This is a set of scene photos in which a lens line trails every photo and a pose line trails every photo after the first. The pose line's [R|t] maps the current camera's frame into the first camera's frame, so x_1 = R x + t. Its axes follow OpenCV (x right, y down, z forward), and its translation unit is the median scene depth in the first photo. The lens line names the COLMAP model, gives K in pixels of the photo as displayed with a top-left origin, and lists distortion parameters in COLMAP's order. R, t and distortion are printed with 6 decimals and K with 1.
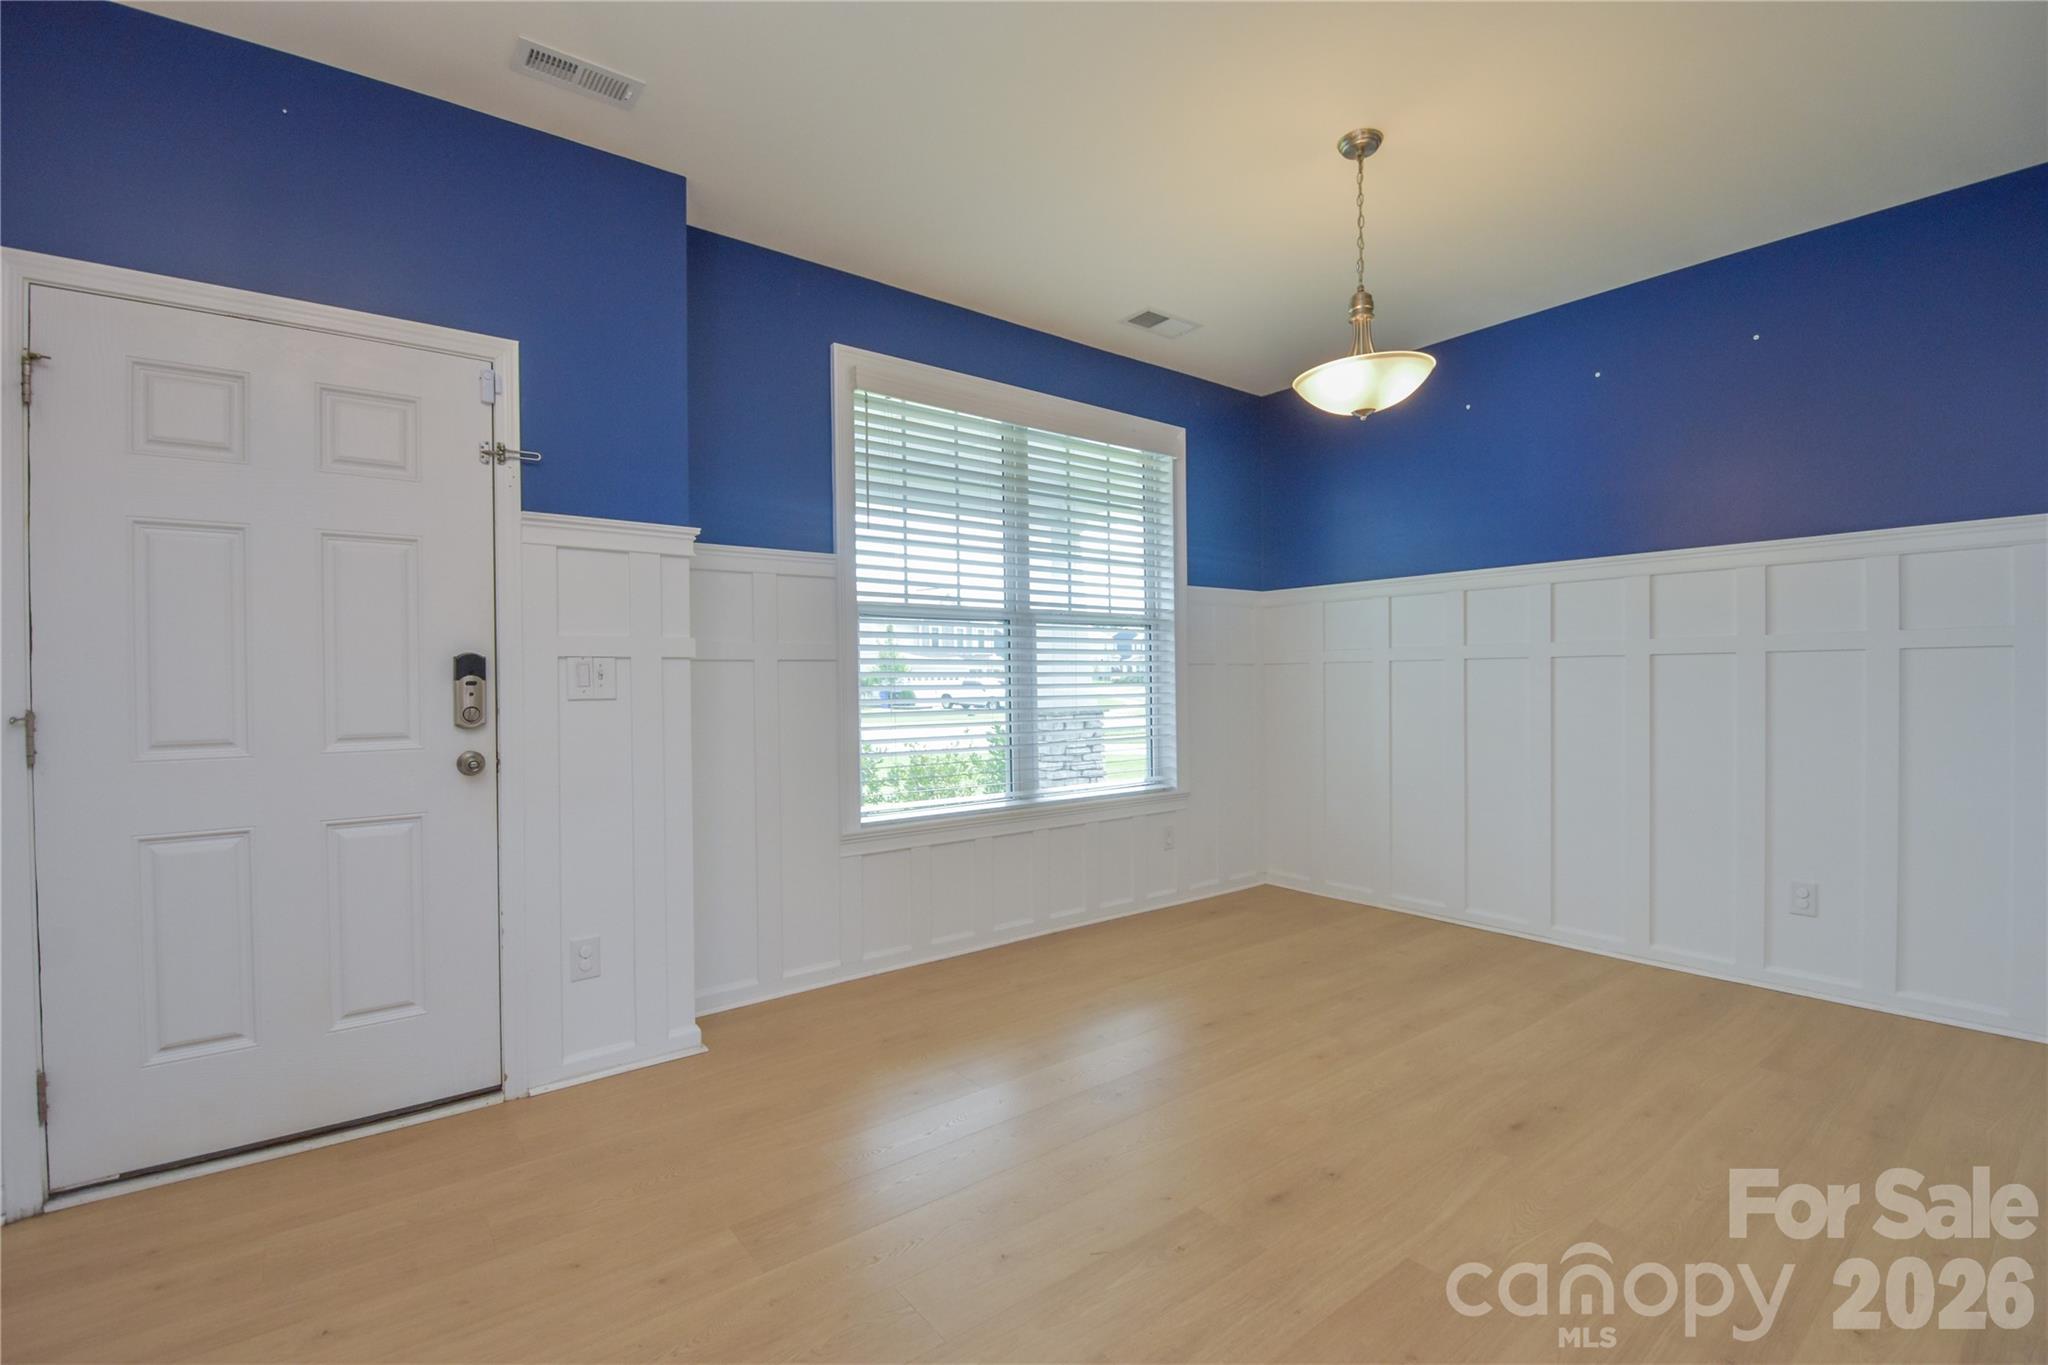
lens RADIAL K [[894.8, 0, 1028.7], [0, 894.8, 680.1], [0, 0, 1]] dist [-0.023543, -0.000271]
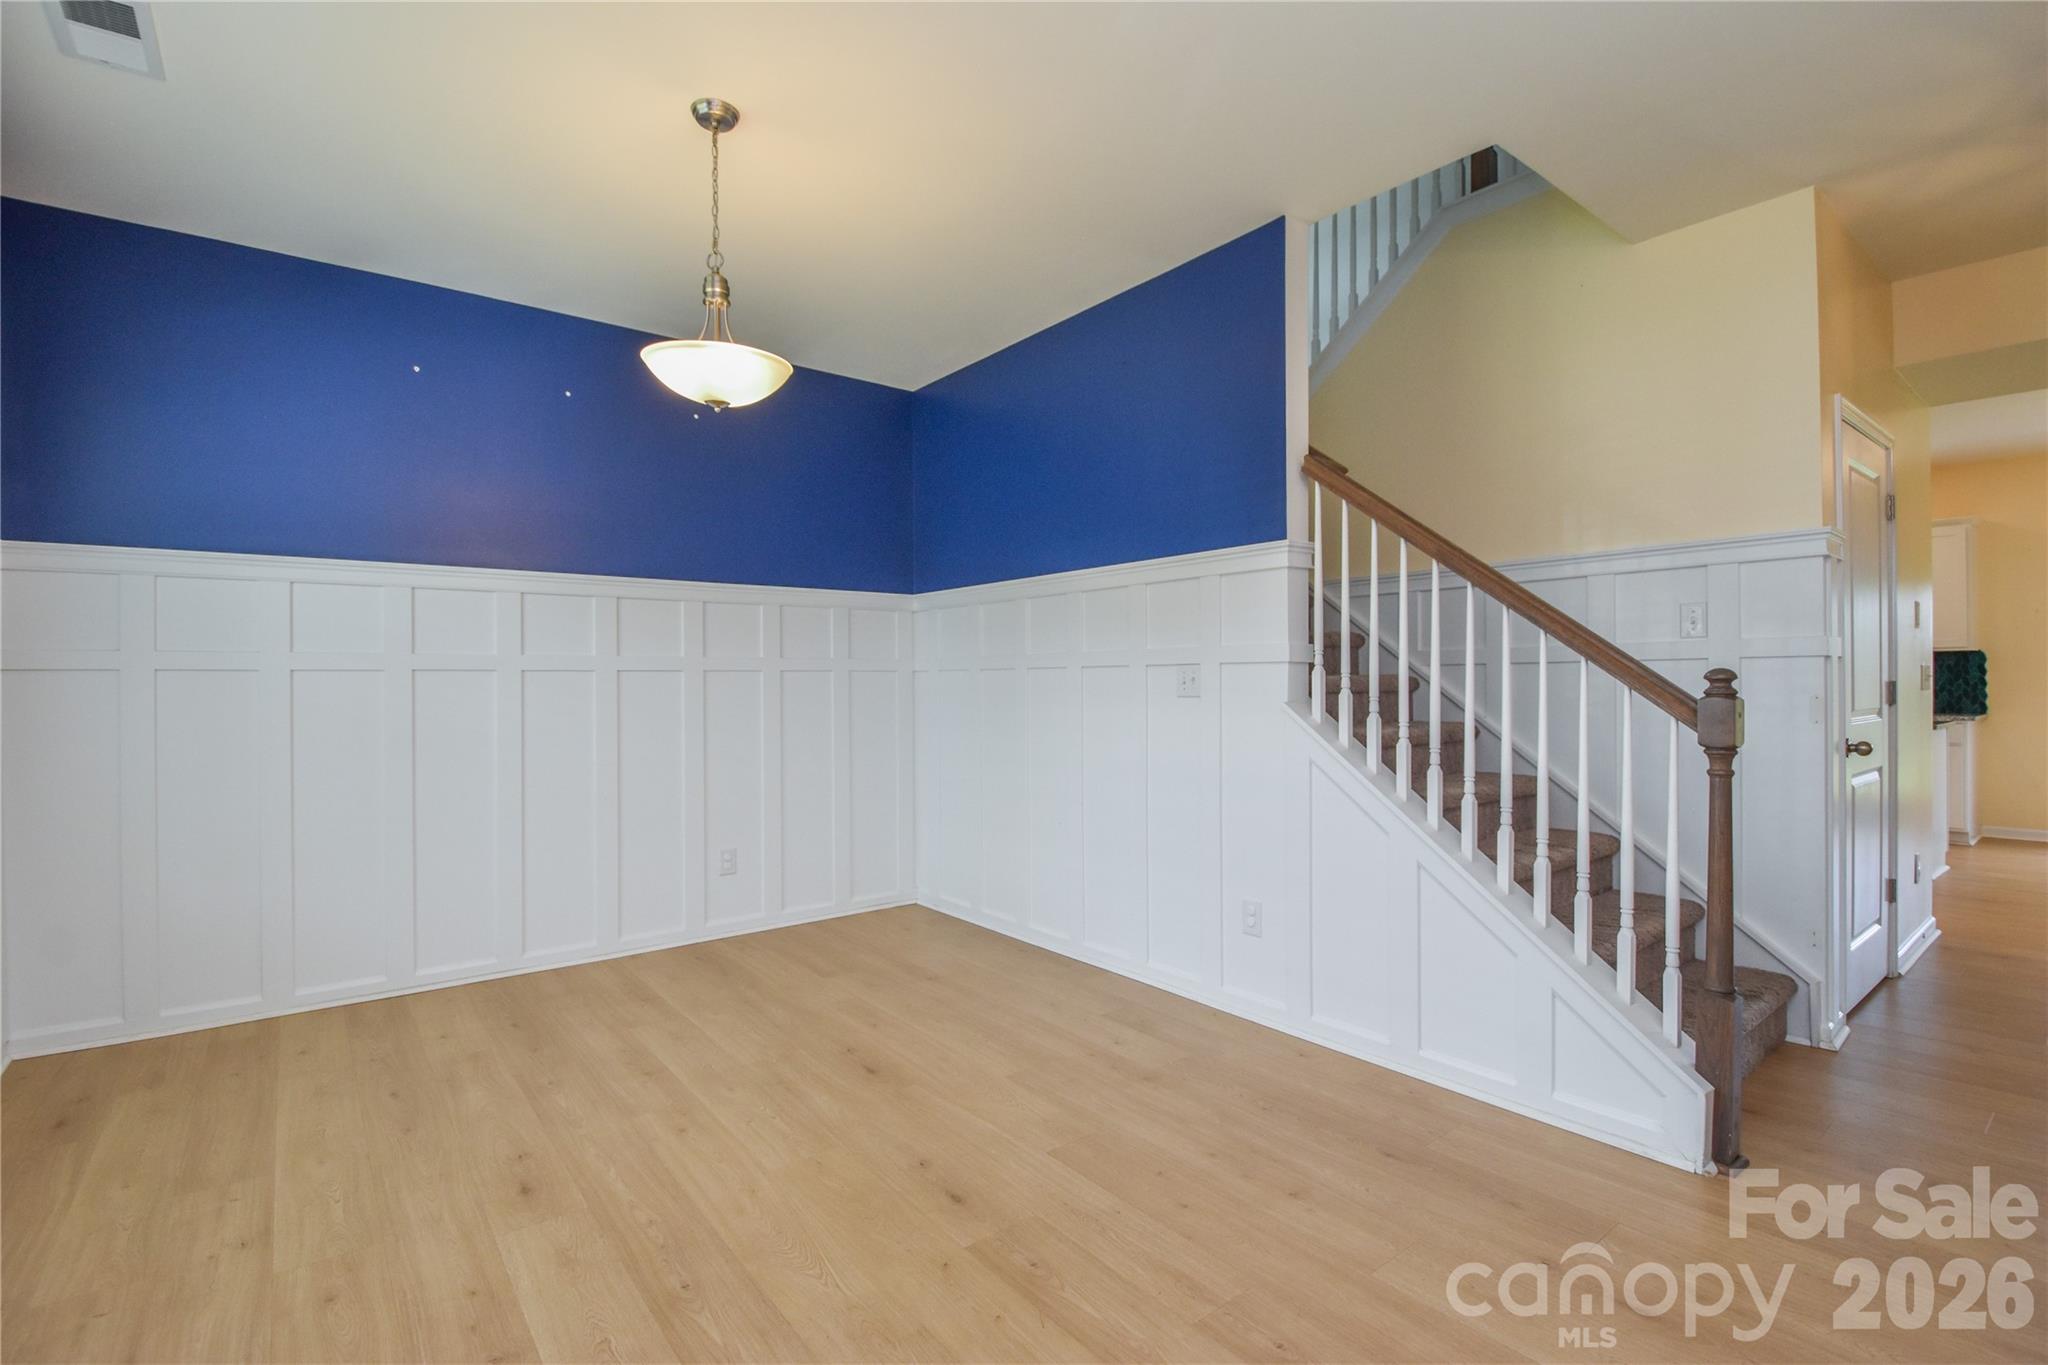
lens RADIAL K [[929.0, 0, 1024.0], [0, 929.0, 682.5], [0, 0, 1]] dist [-0.025464, -0.000125]
pose [[-0.005842, 0.007148, 0.999957, -0.463886], [0.010849, 0.999916, -0.007084, -0.000019], [-0.999924, 0.010807, -0.005919, 0.546625]]
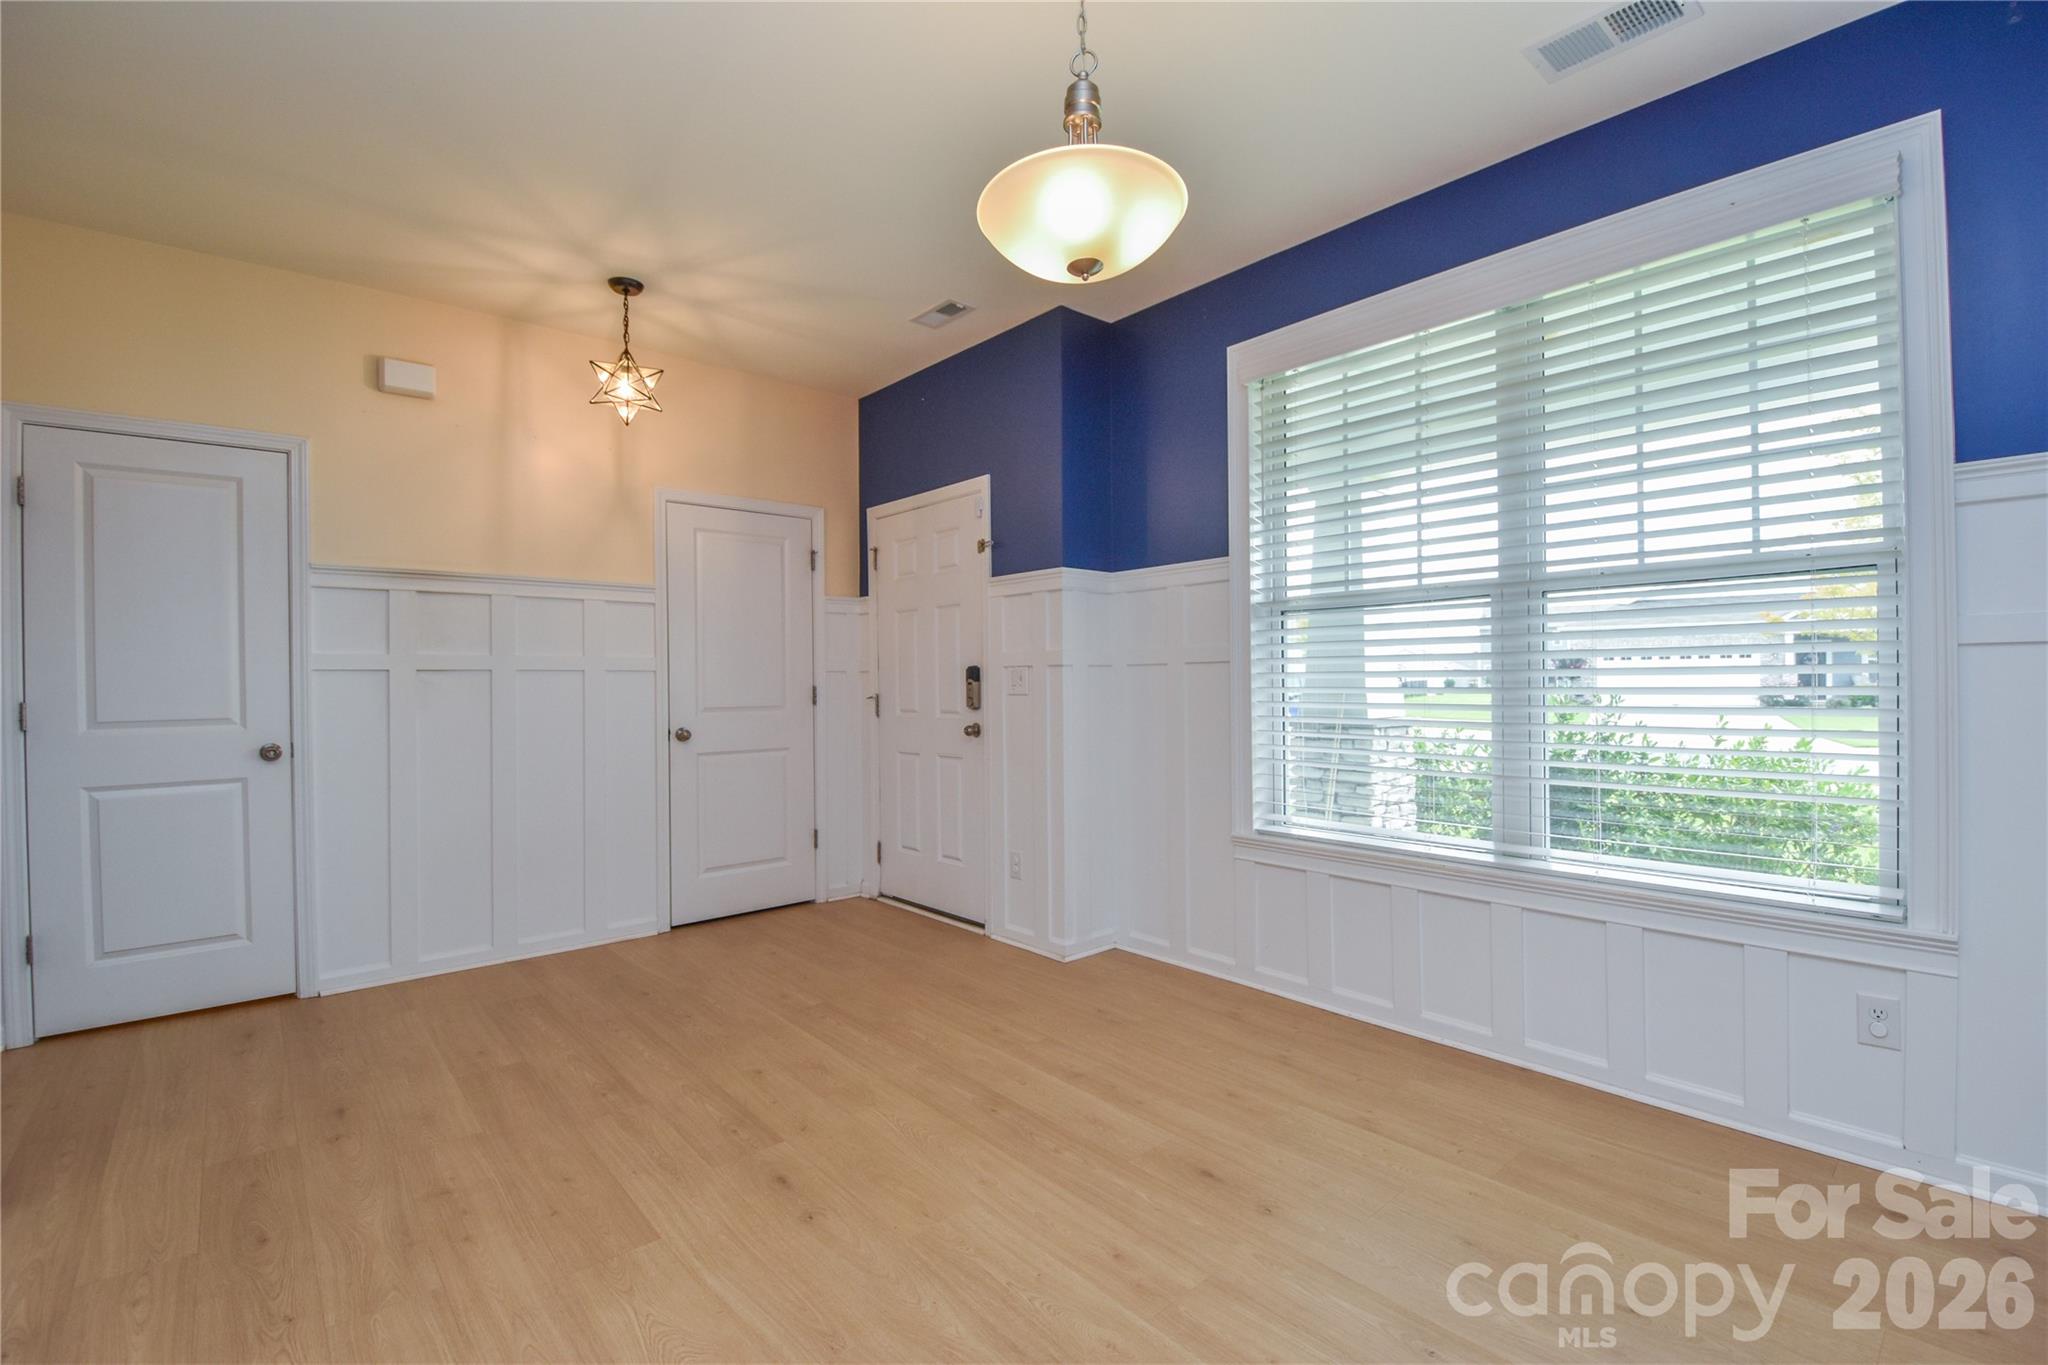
lens RADIAL K [[906.6, 0, 1018.3], [0, 906.6, 673.0], [0, 0, 1]] dist [0.060627, -0.000127]
pose [[0.056632, 0.002420, -0.998392, 0.837147], [0.009946, 0.999946, 0.002988, -0.014676], [0.998346, -0.010099, 0.056605, 0.727760]]
